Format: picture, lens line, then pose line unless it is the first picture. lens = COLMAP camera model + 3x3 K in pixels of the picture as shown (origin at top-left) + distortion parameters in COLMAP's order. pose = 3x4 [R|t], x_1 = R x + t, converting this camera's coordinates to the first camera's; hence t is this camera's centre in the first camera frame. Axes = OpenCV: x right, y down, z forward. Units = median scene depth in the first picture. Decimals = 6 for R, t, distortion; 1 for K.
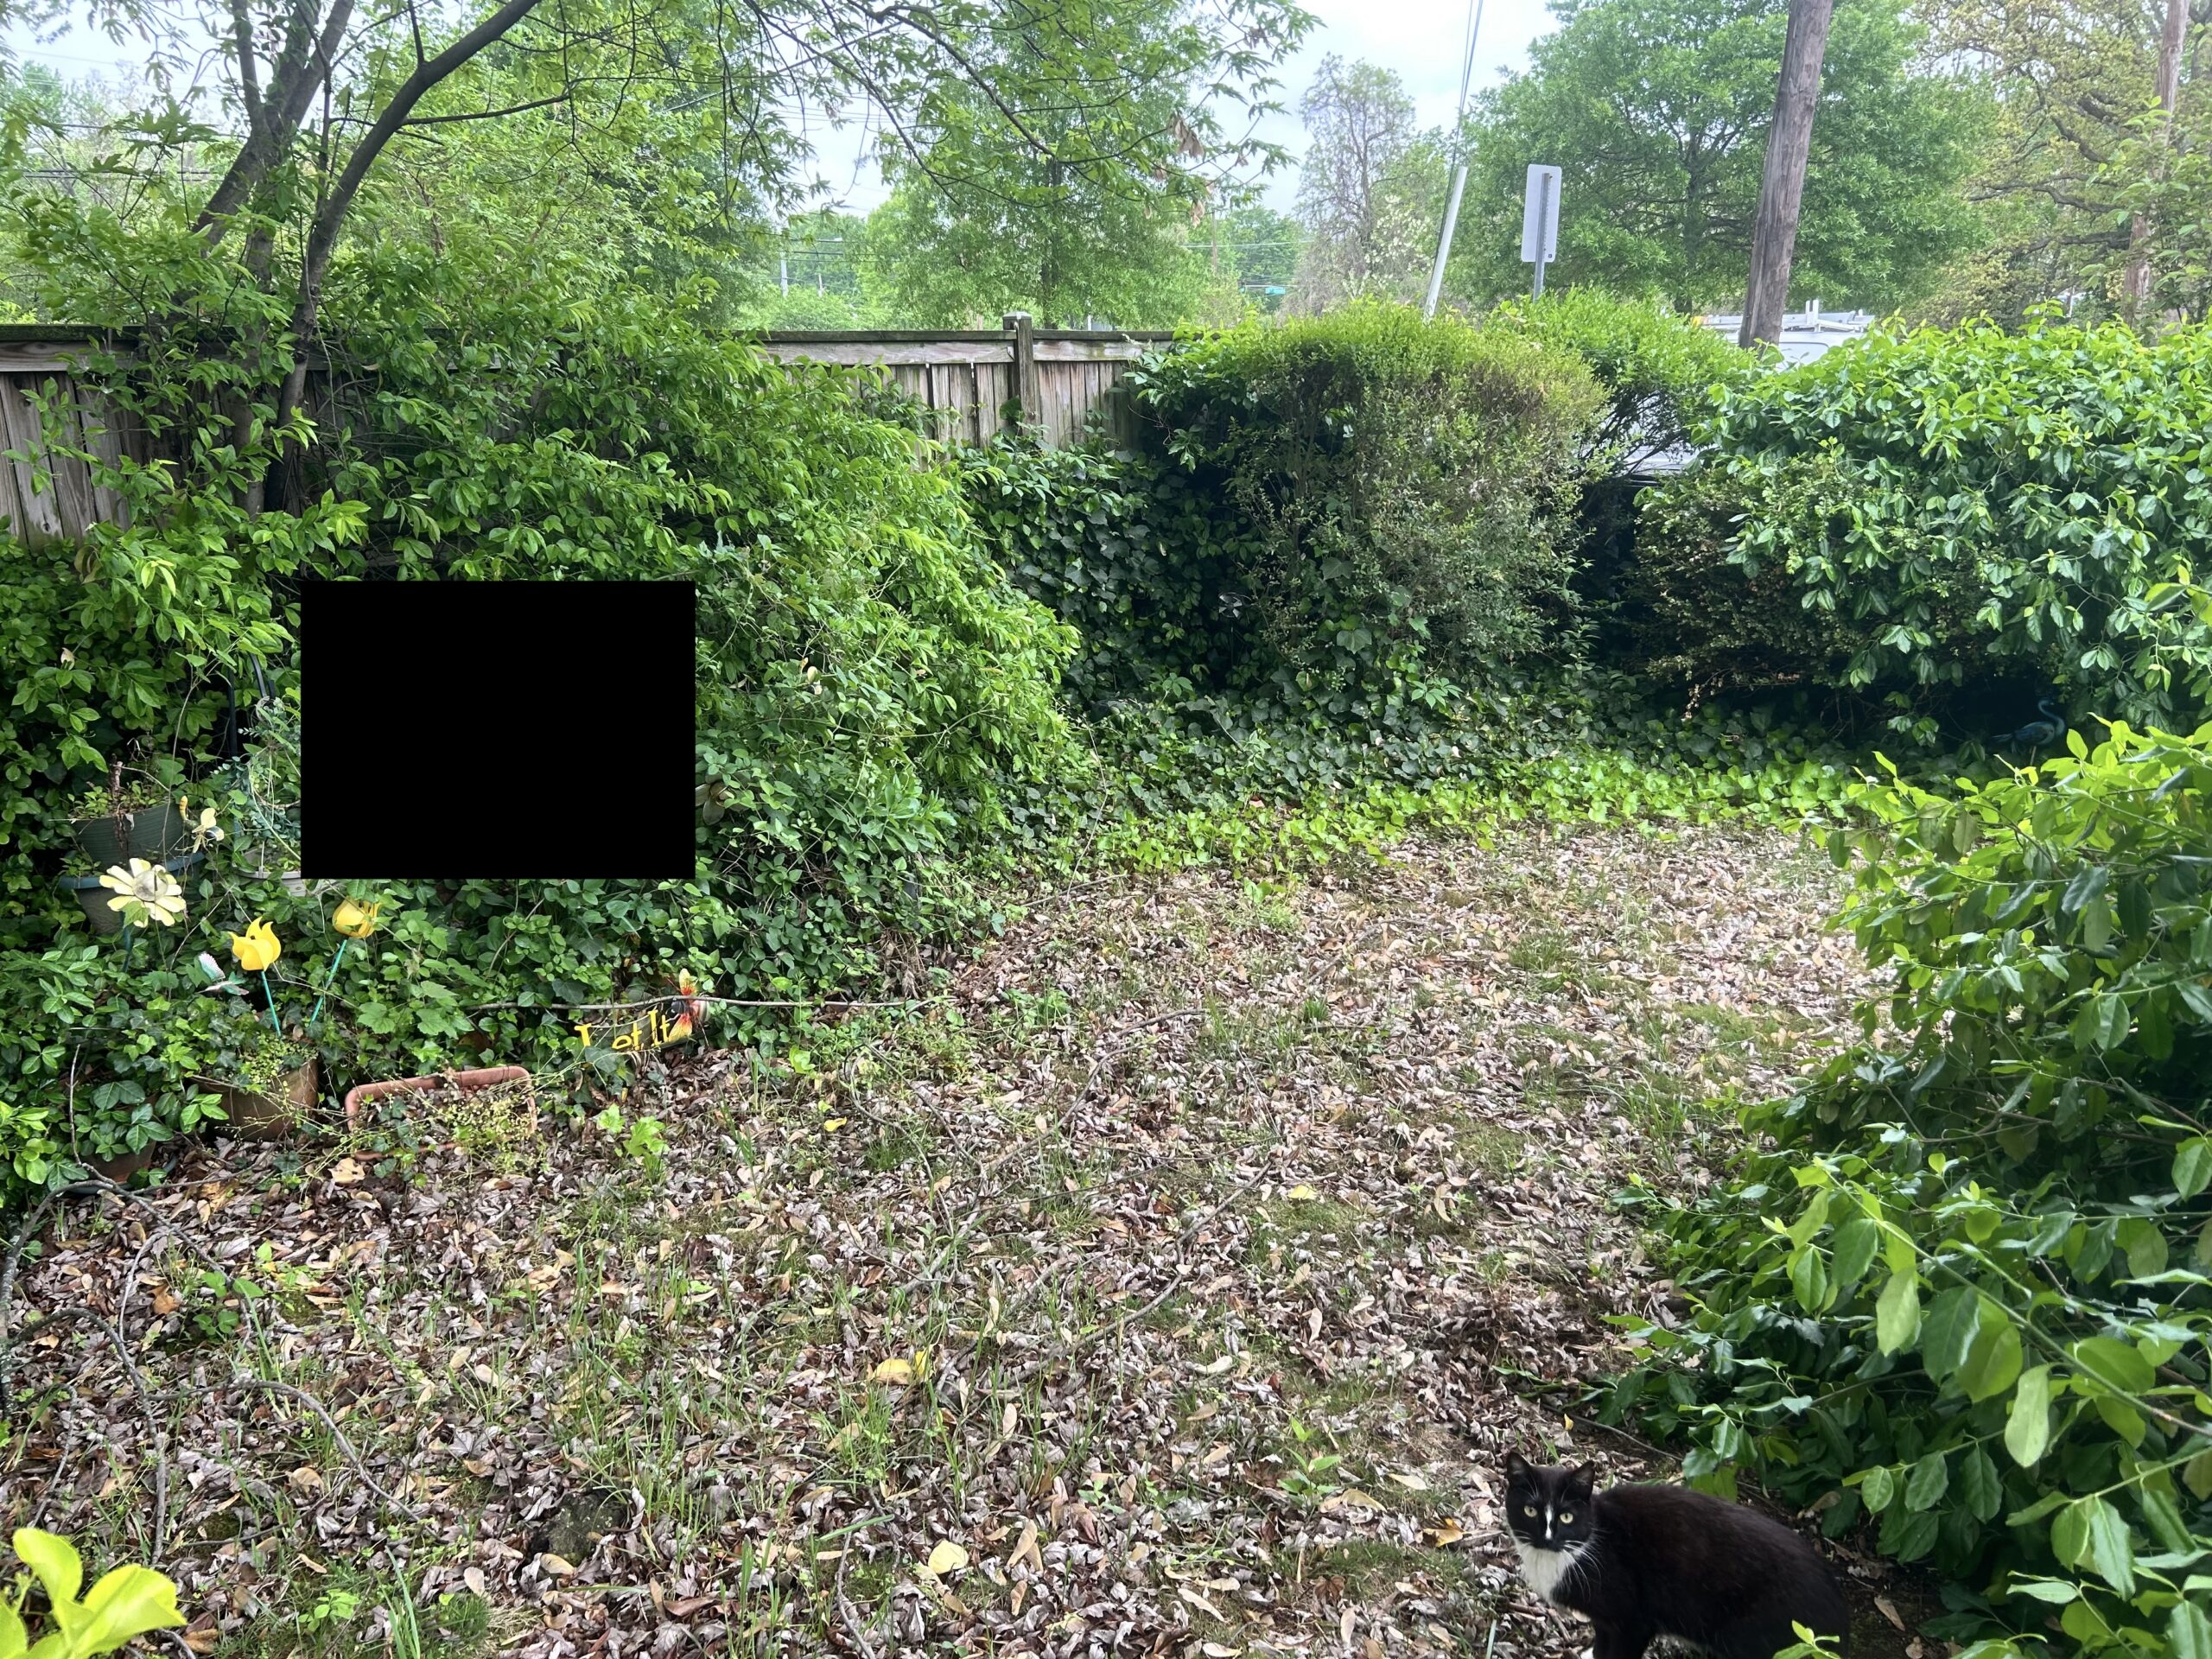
lens RADIAL K [[1675.6, 0, 1101.2], [0, 1675.6, 828.0], [0, 0, 1]] dist [0.057740, -0.067416]
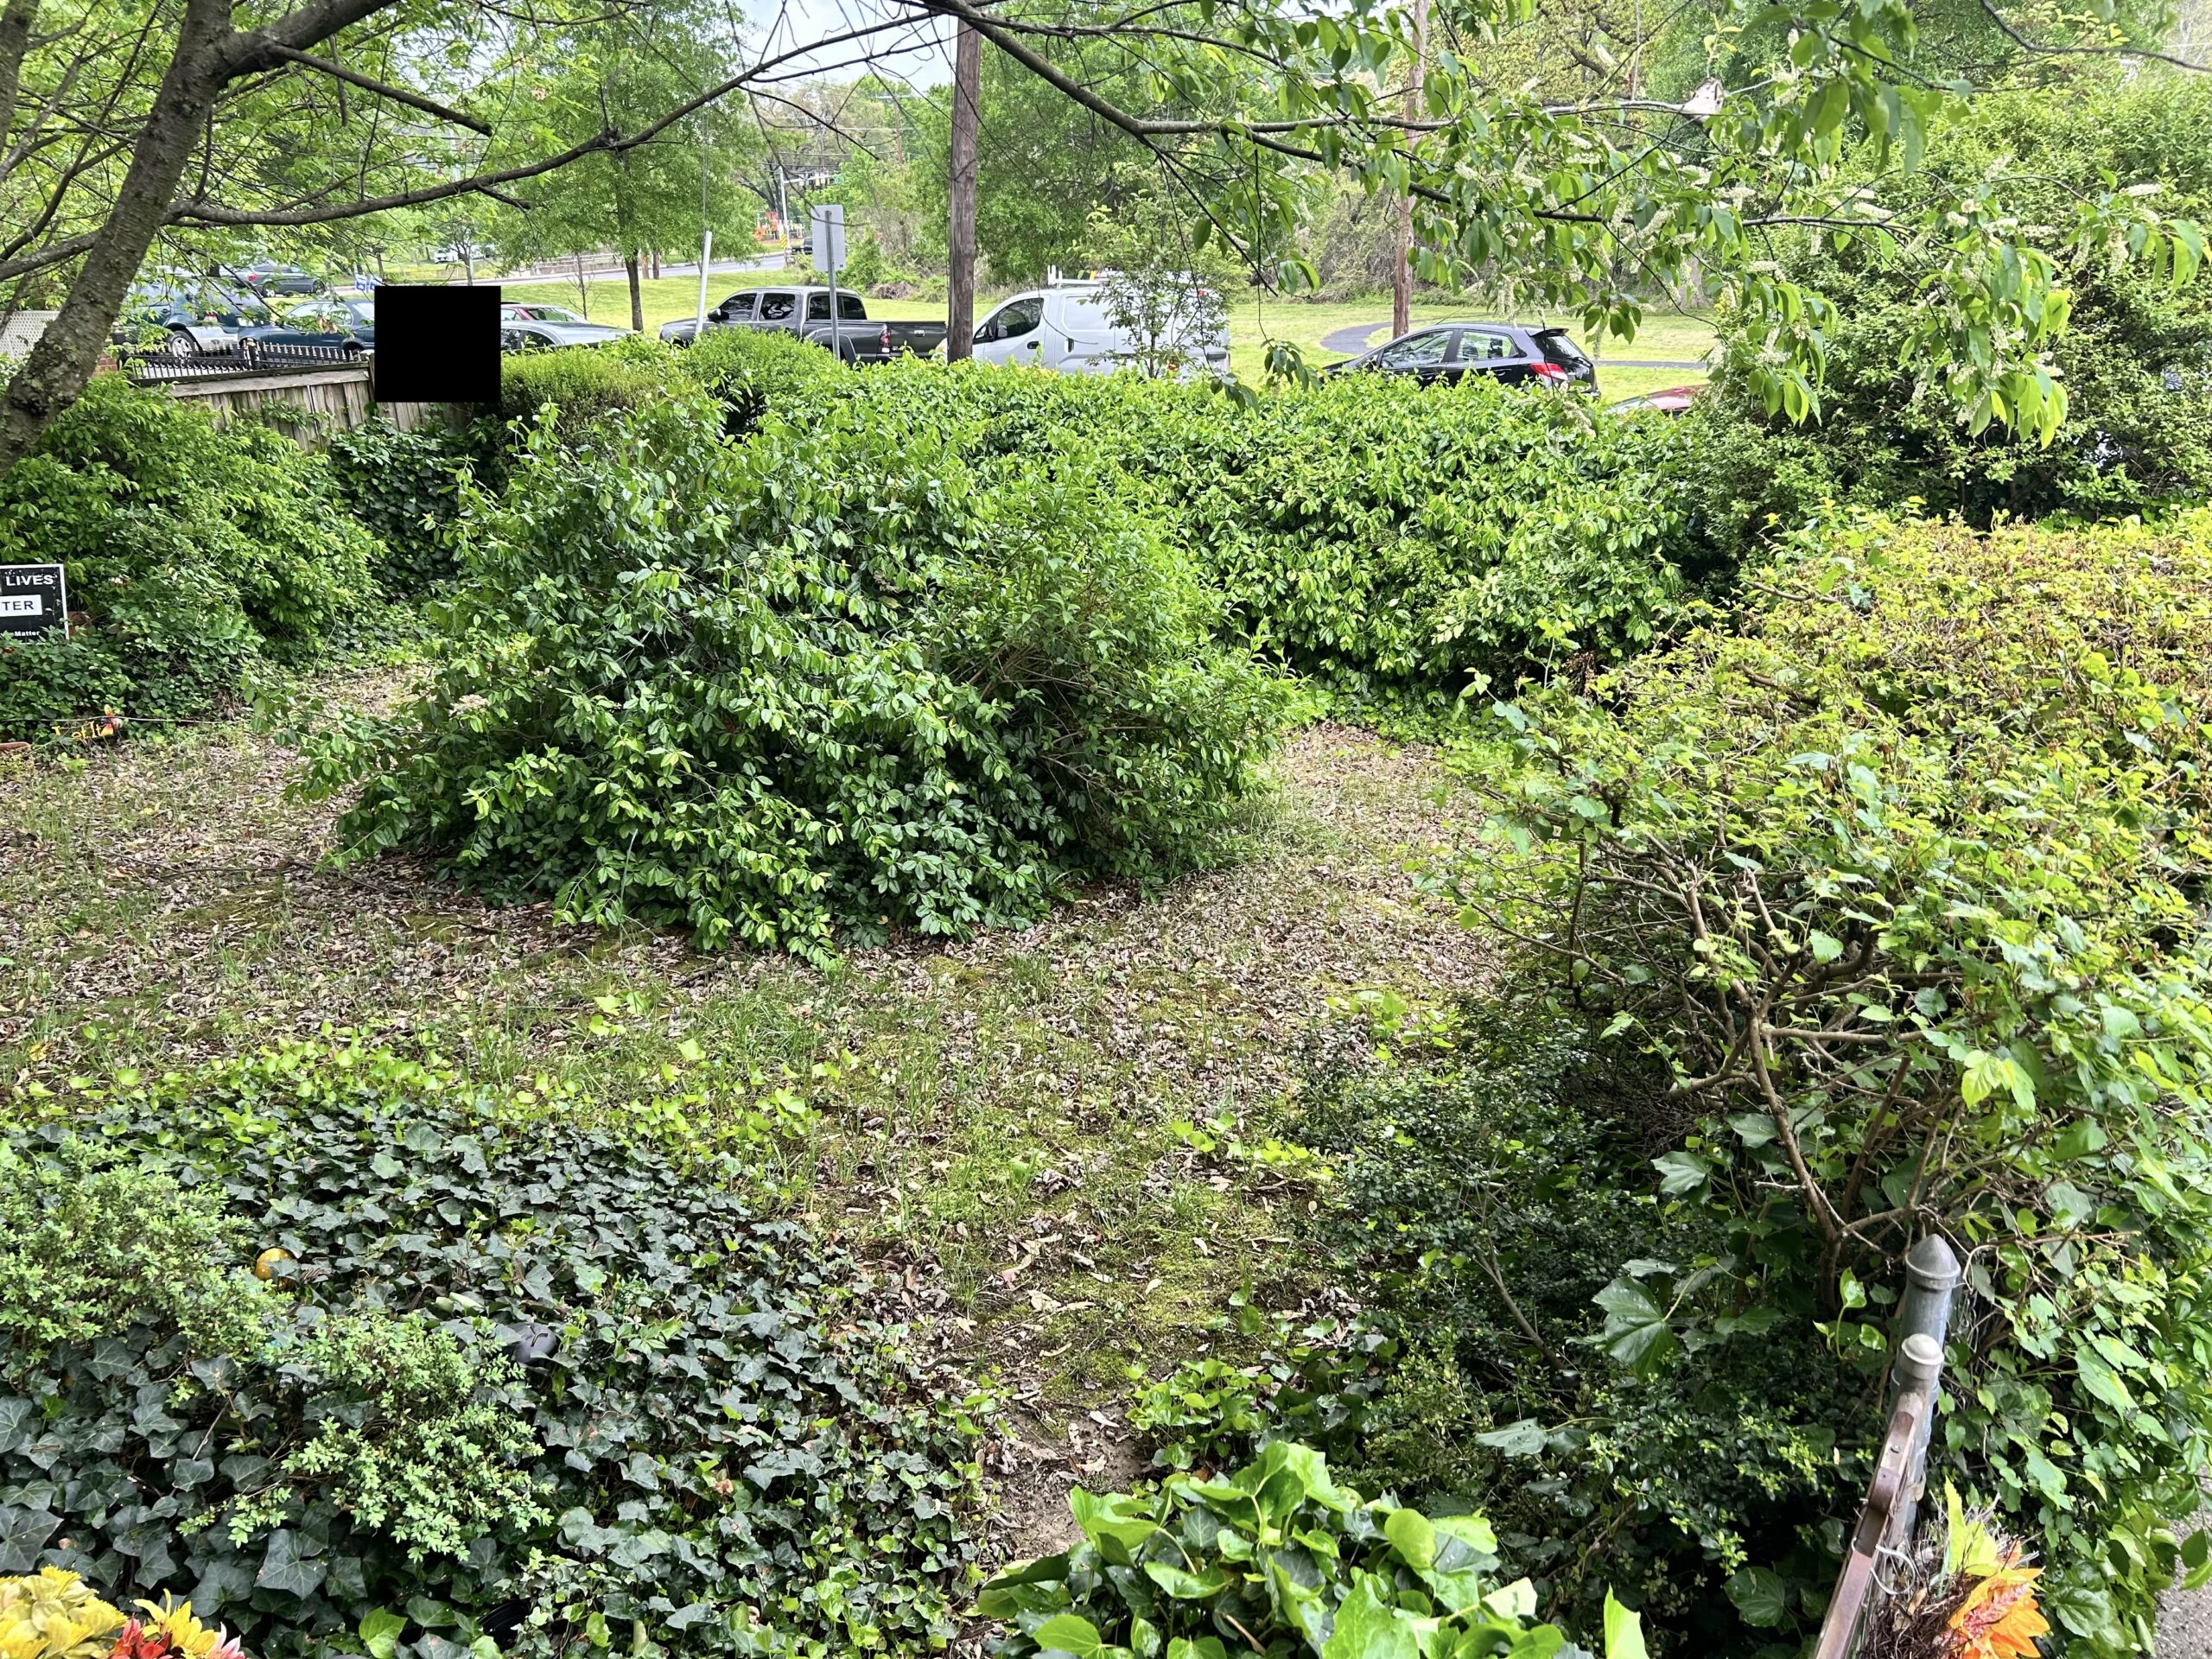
lens RADIAL K [[1675.6, 0, 1096.3], [0, 1675.6, 830.2], [0, 0, 1]] dist [0.057740, -0.067416]
pose [[0.991147, -0.043952, 0.125283, 0.716753], [0.034364, 0.996385, 0.077695, 0.110468], [-0.128245, -0.072702, 0.989074, -1.327849]]
